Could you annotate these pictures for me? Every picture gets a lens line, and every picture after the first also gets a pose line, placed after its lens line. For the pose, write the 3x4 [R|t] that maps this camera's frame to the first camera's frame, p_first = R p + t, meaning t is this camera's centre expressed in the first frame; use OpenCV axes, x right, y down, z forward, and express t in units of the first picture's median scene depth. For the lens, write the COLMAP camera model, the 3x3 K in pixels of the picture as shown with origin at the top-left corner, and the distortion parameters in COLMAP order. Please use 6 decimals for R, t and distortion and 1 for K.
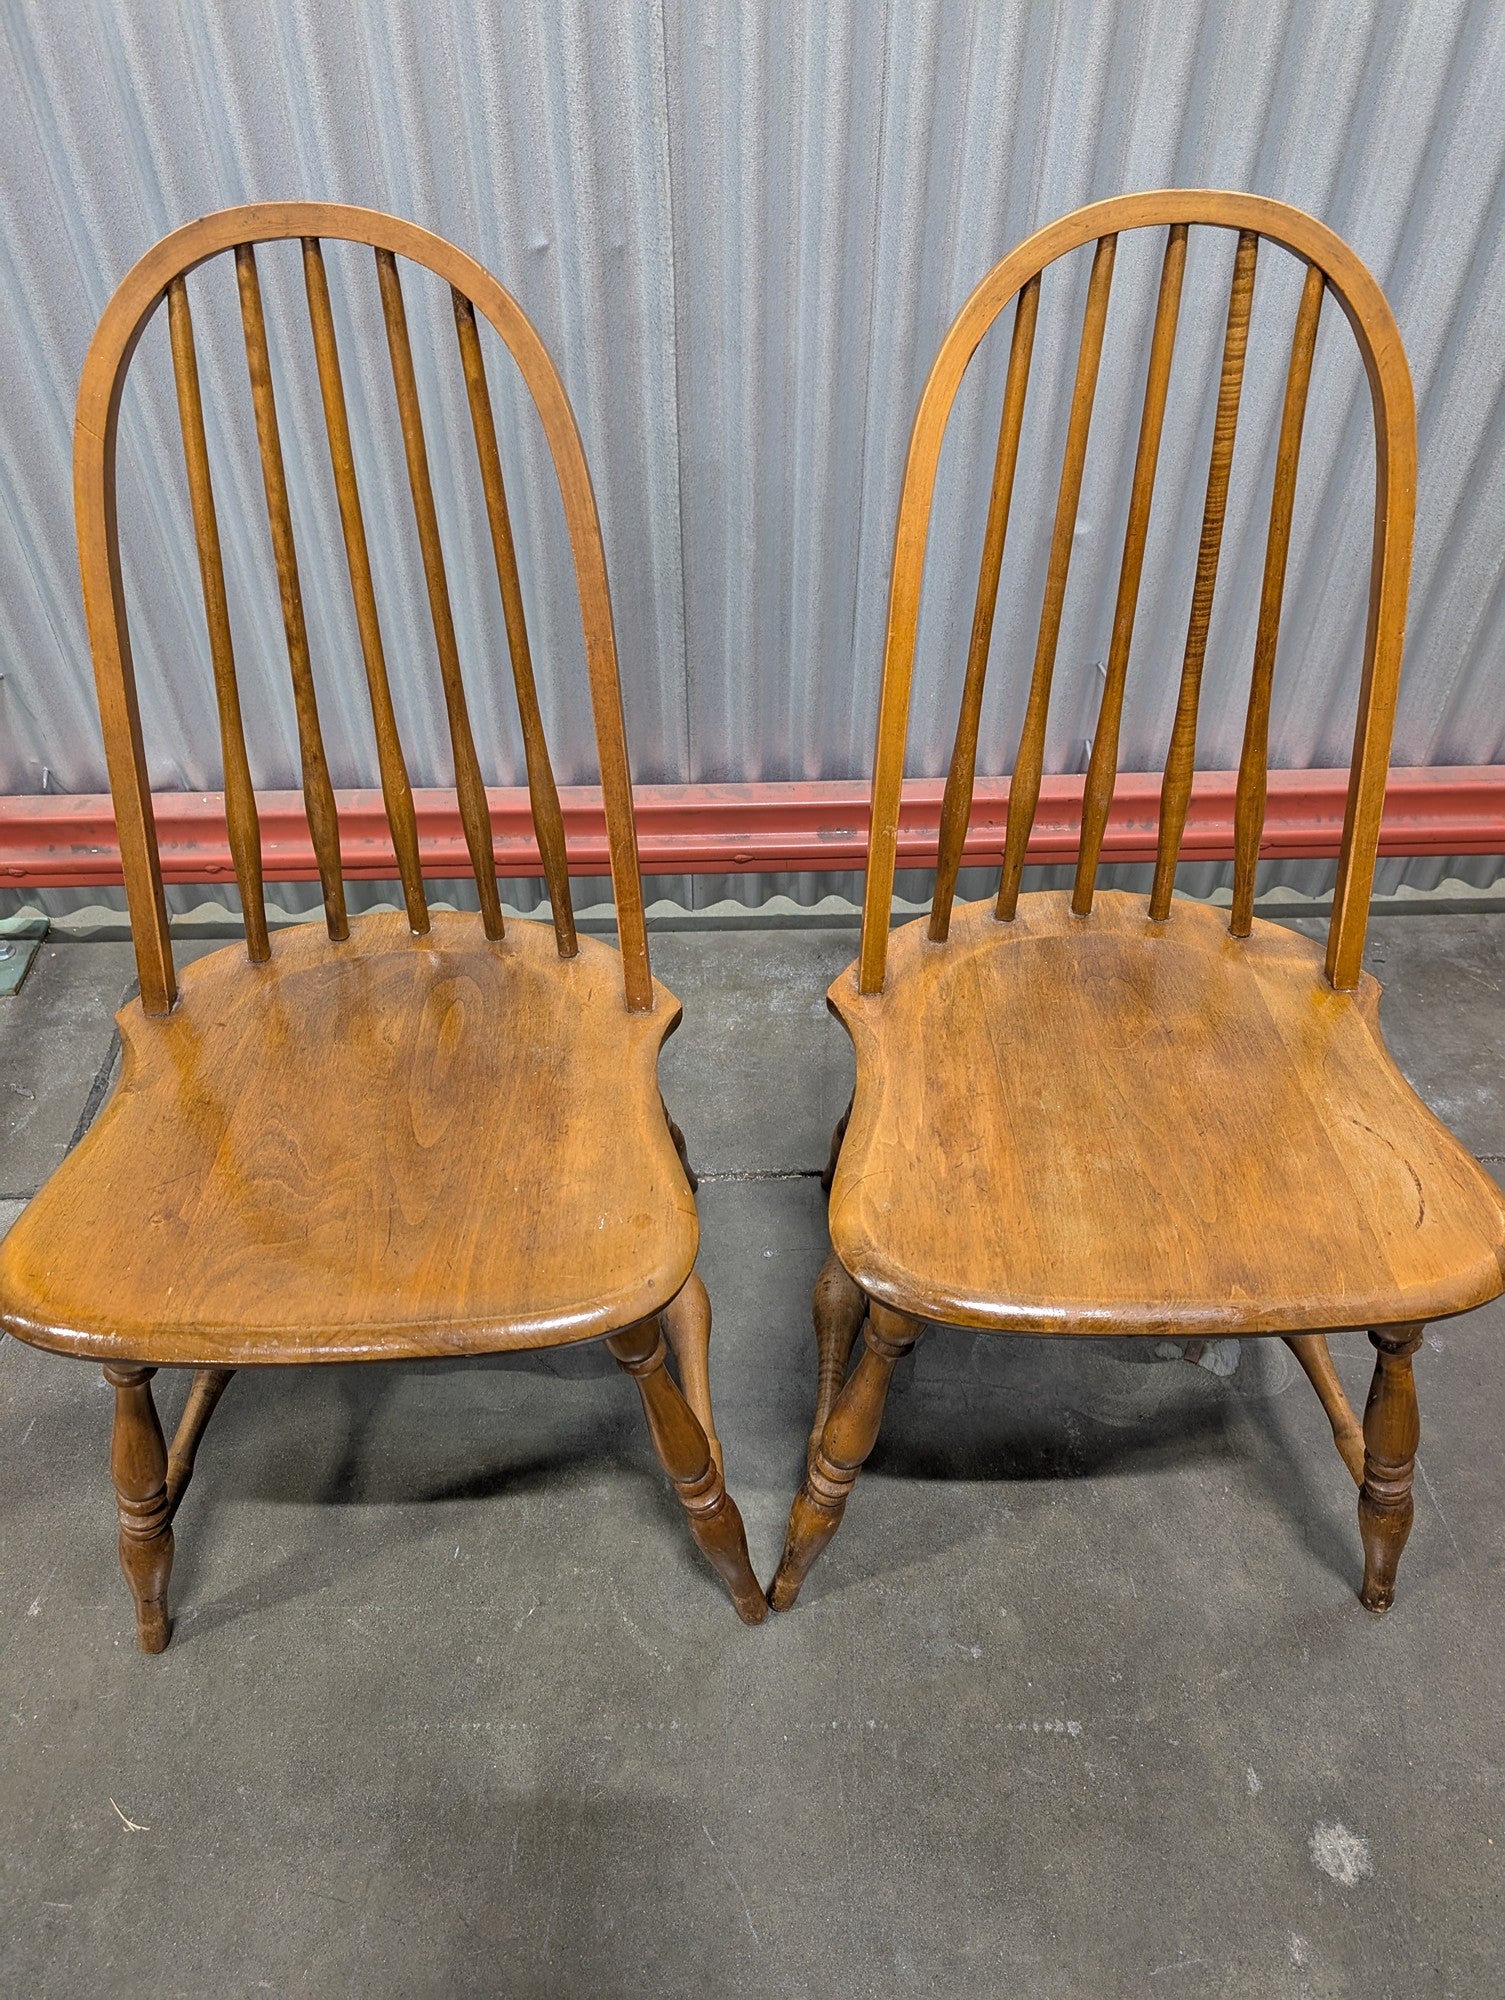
lens RADIAL K [[1461.7, 0, 752.5], [0, 1461.7, 1000.0], [0, 0, 1]] dist [0.036263, -0.033567]
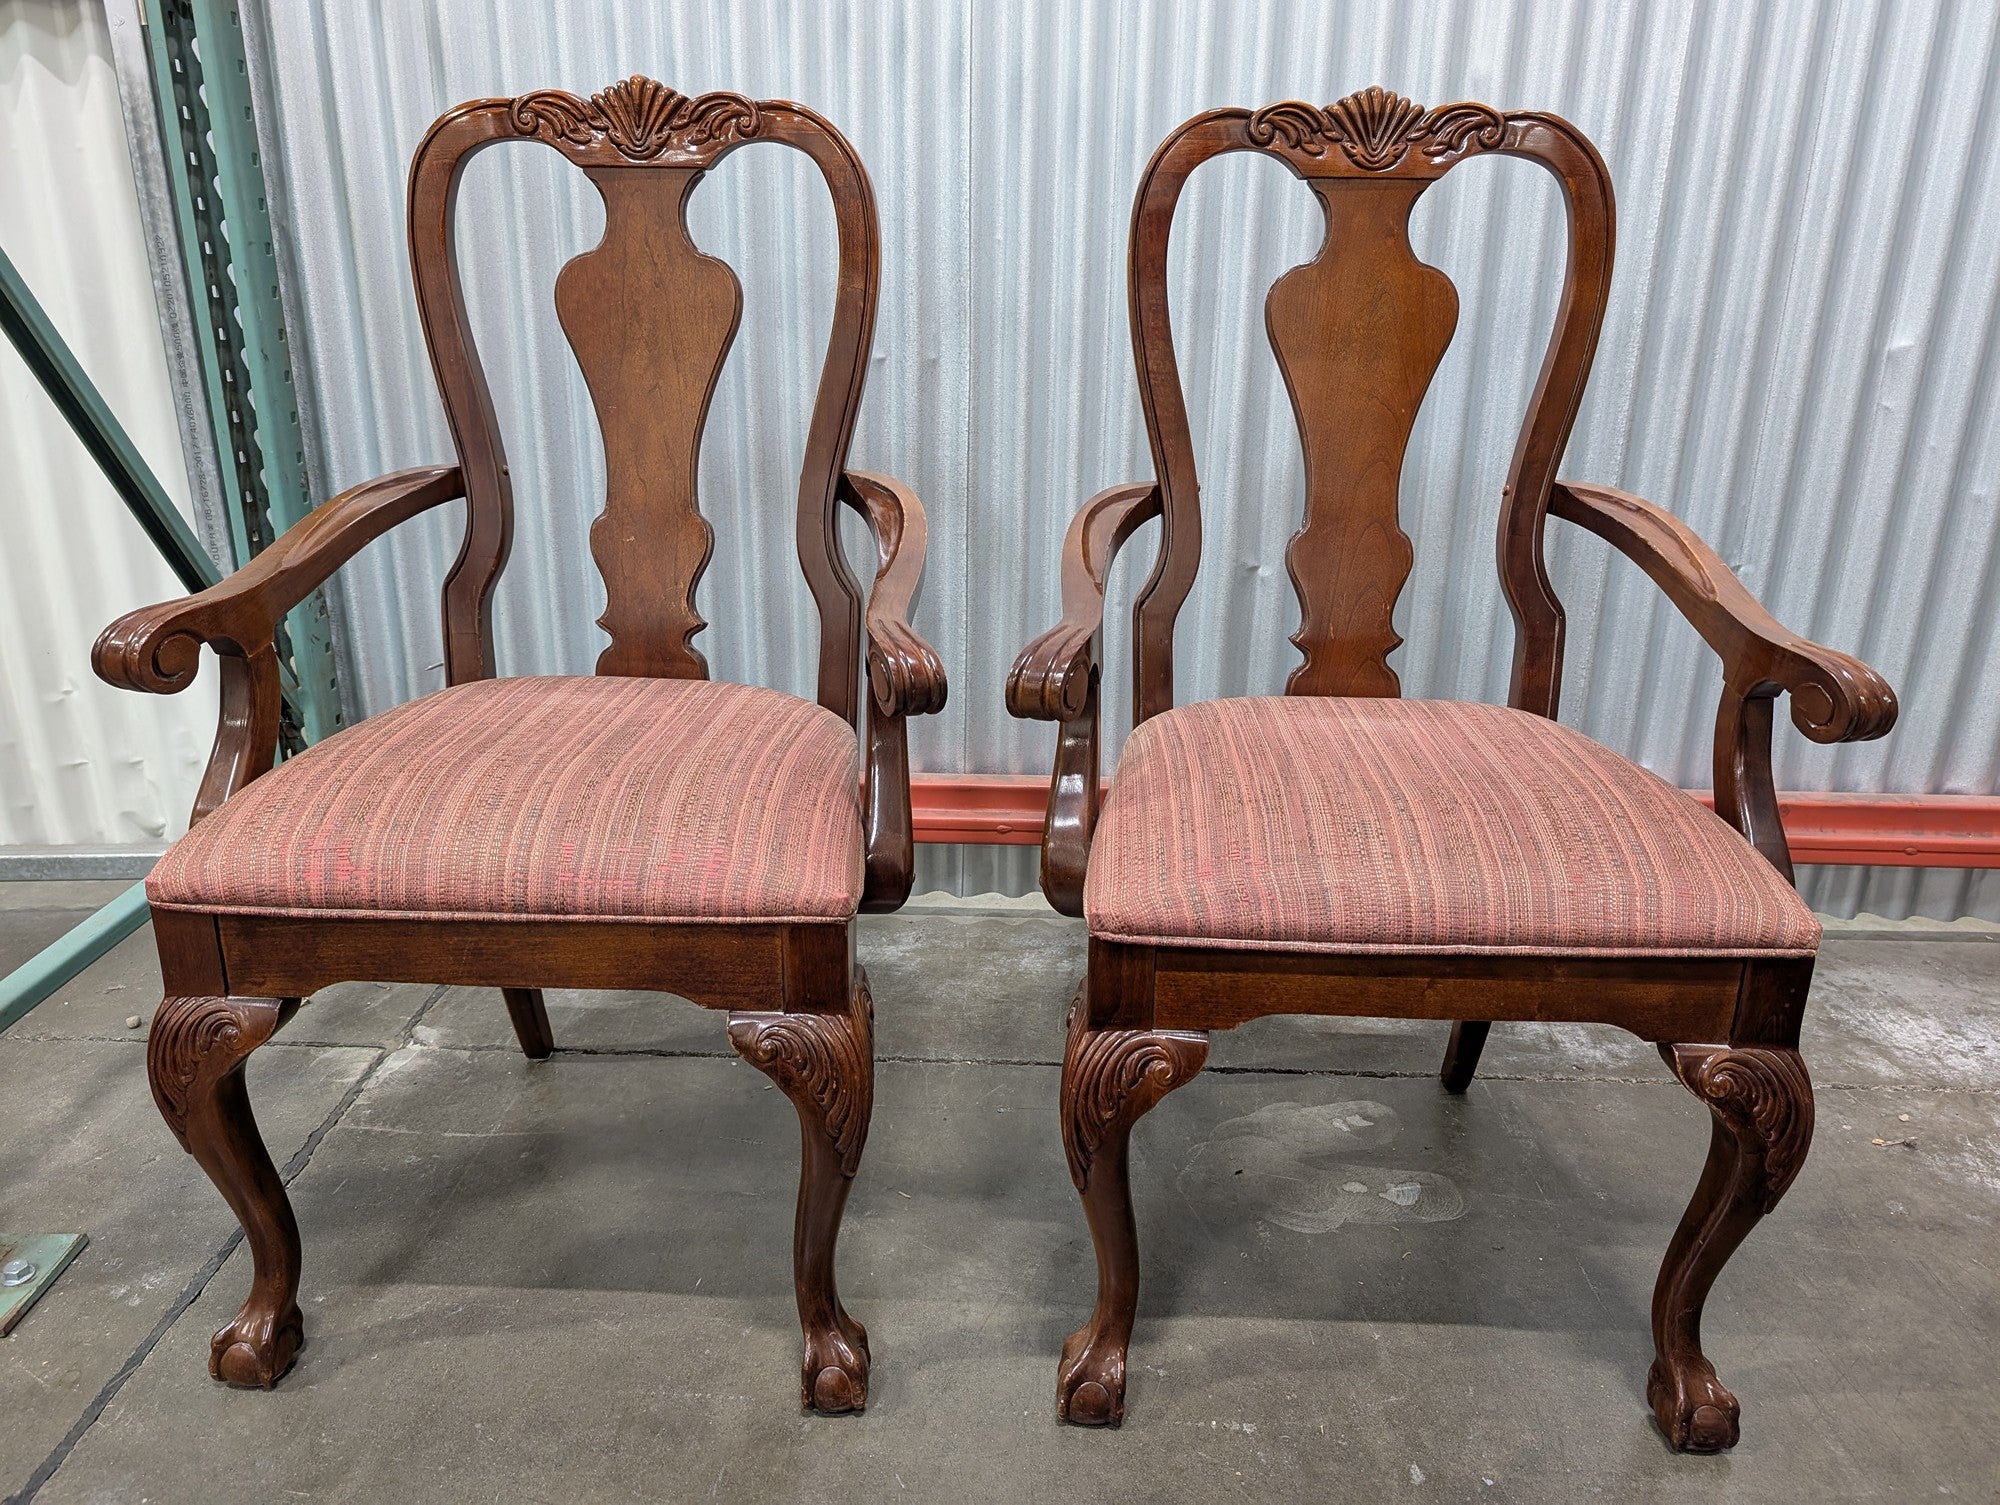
lens RADIAL K [[1476.3, 0, 1006.0], [0, 1476.3, 745.6], [0, 0, 1]] dist [0.031249, -0.025763]
pose [[0.998050, 0.035235, -0.051529, 0.077593], [-0.053782, 0.904401, -0.423280, 0.496782], [0.031688, 0.425226, 0.904532, -0.186658]]
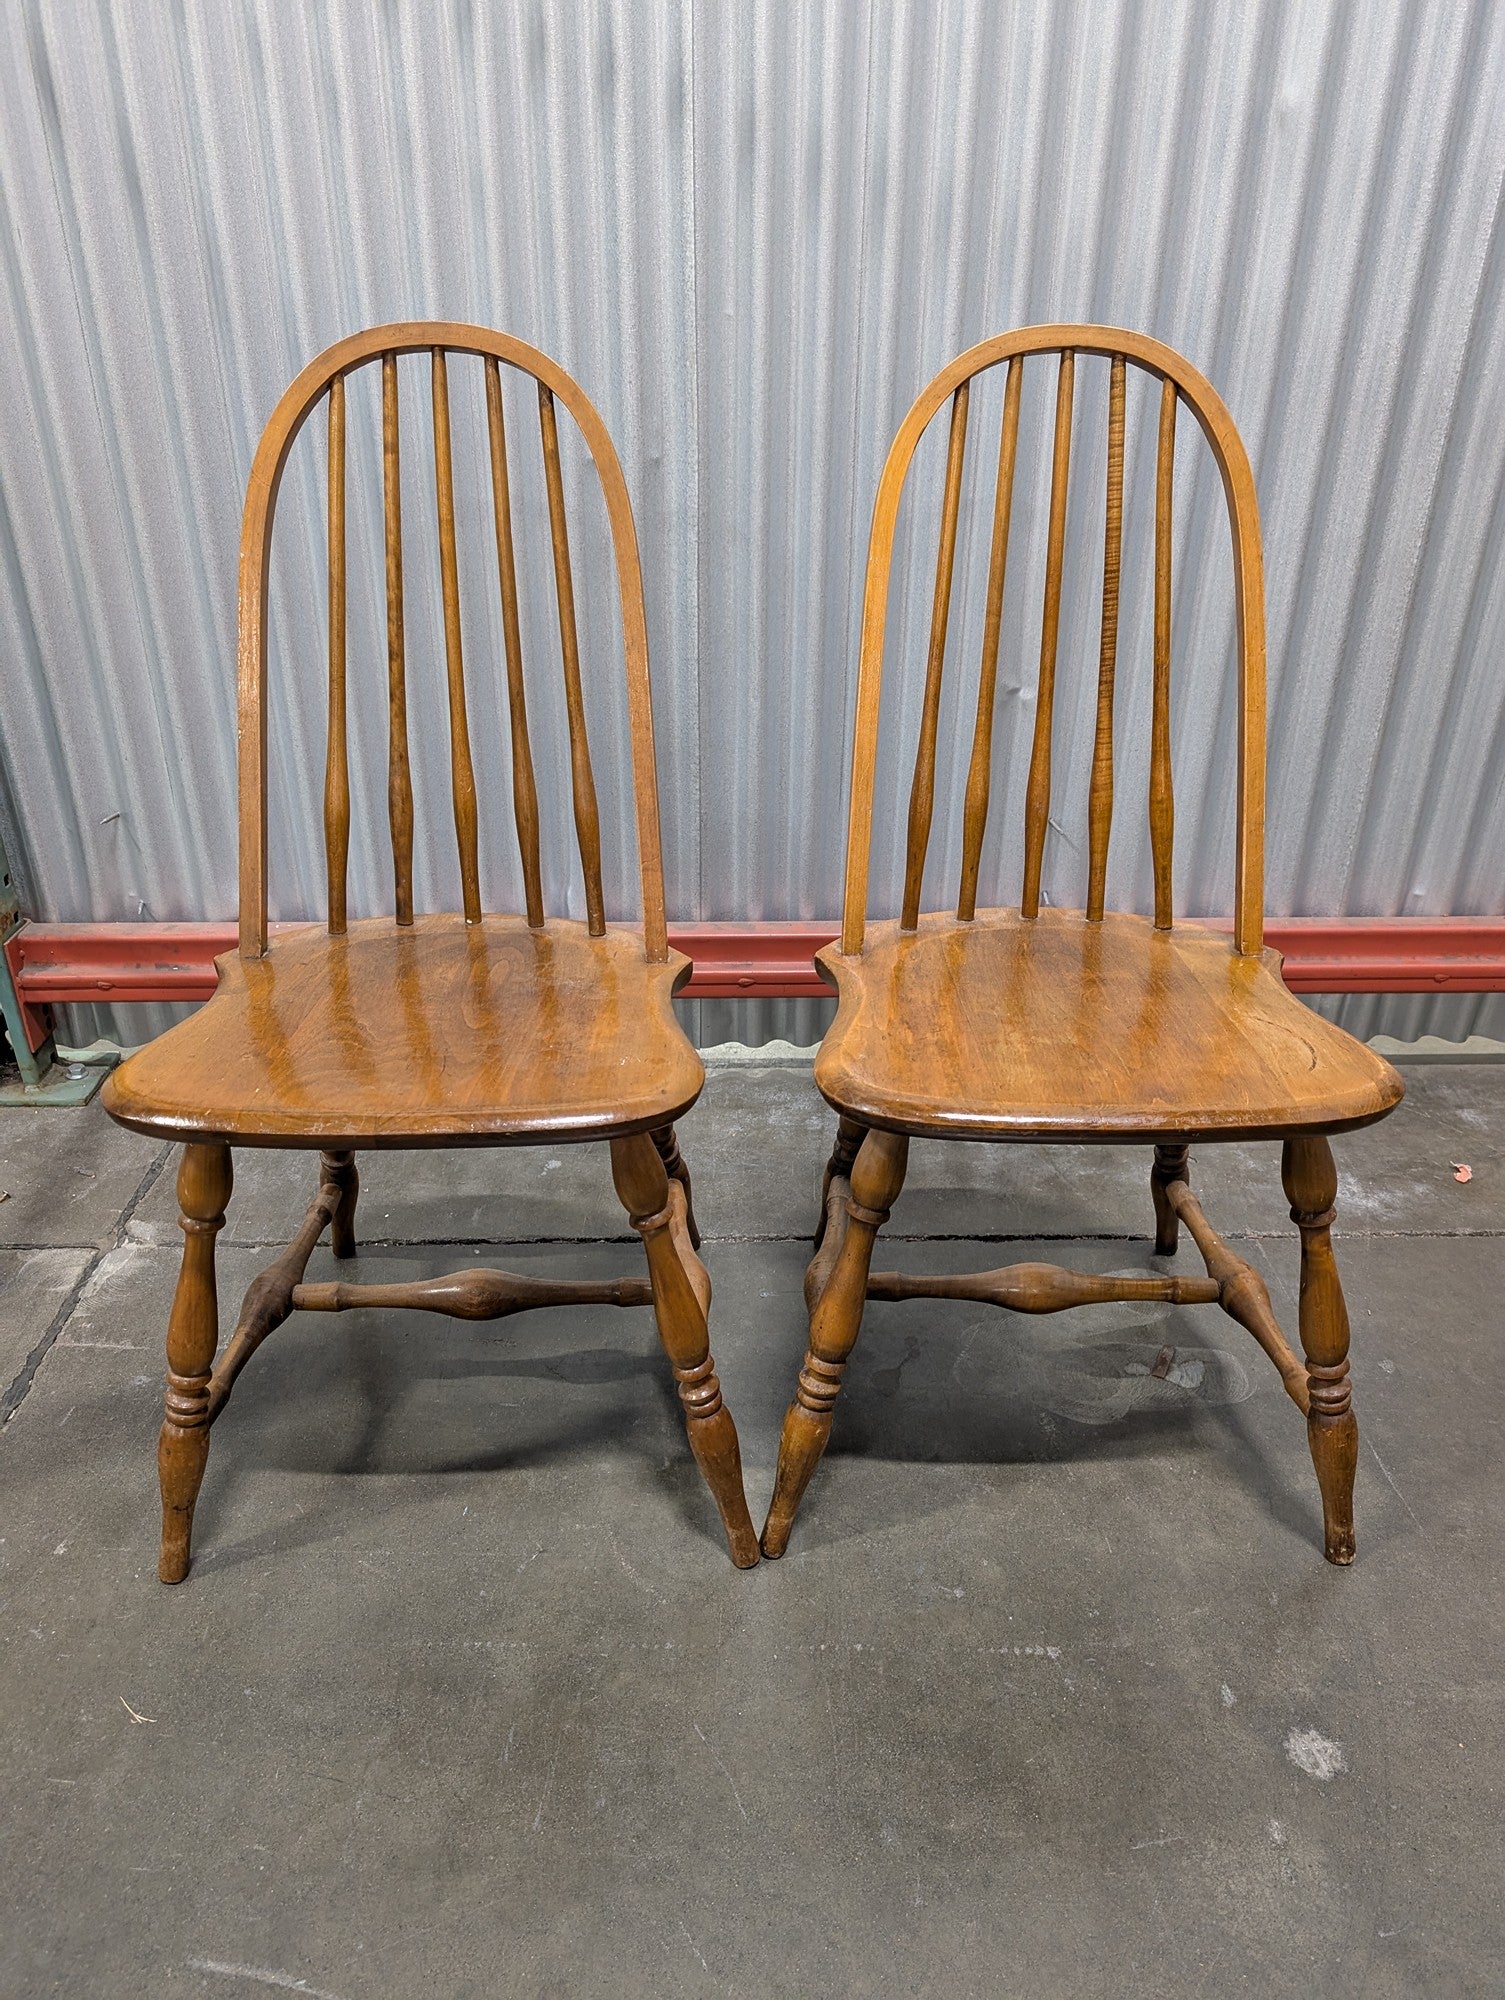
lens RADIAL K [[1466.8, 0, 756.9], [0, 1466.8, 1034.0], [0, 0, 1]] dist [0.031902, -0.027029]
pose [[0.999935, 0.011369, -0.001309, 0.005557], [-0.011294, 0.961886, -0.273218, 0.350947], [-0.001847, 0.273215, 0.961951, -0.114670]]
